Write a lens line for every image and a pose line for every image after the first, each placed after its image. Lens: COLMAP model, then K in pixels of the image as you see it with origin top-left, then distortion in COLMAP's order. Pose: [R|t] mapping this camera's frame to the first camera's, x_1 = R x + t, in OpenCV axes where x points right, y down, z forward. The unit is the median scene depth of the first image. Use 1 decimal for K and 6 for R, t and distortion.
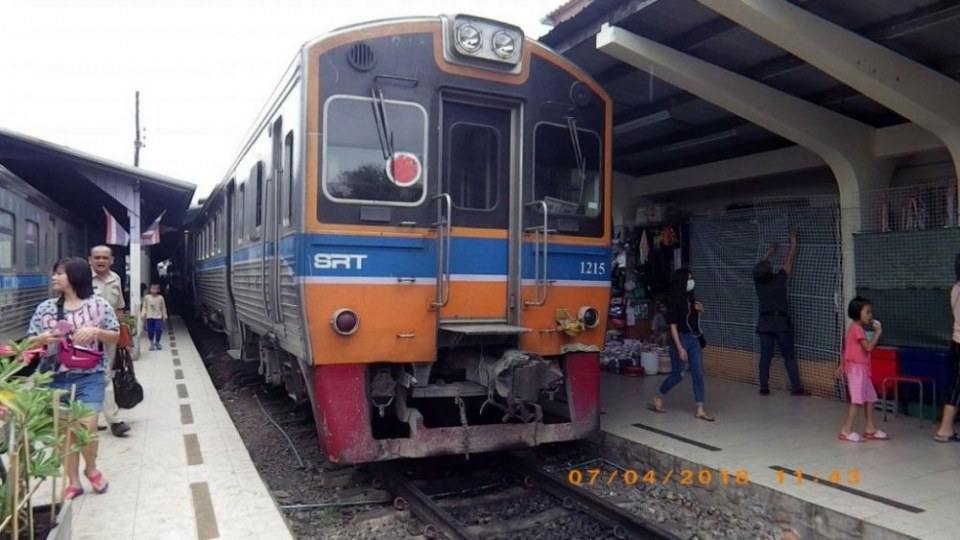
lens RADIAL K [[640.2, 0, 486.1], [0, 640.2, 268.9], [0, 0, 1]] dist [0.001915, 0.001058]
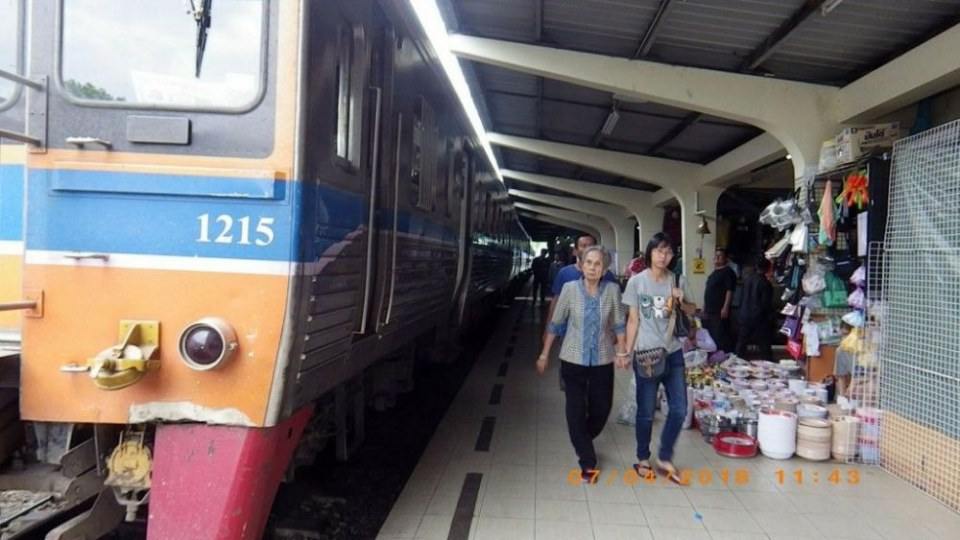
lens RADIAL K [[640.2, 0, 486.1], [0, 640.2, 268.9], [0, 0, 1]] dist [0.001915, 0.001058]
pose [[0.853053, 0.028618, -0.521039, 0.292312], [-0.019661, 0.999549, 0.022711, 0.006474], [0.521453, -0.009130, 0.853231, 0.404315]]
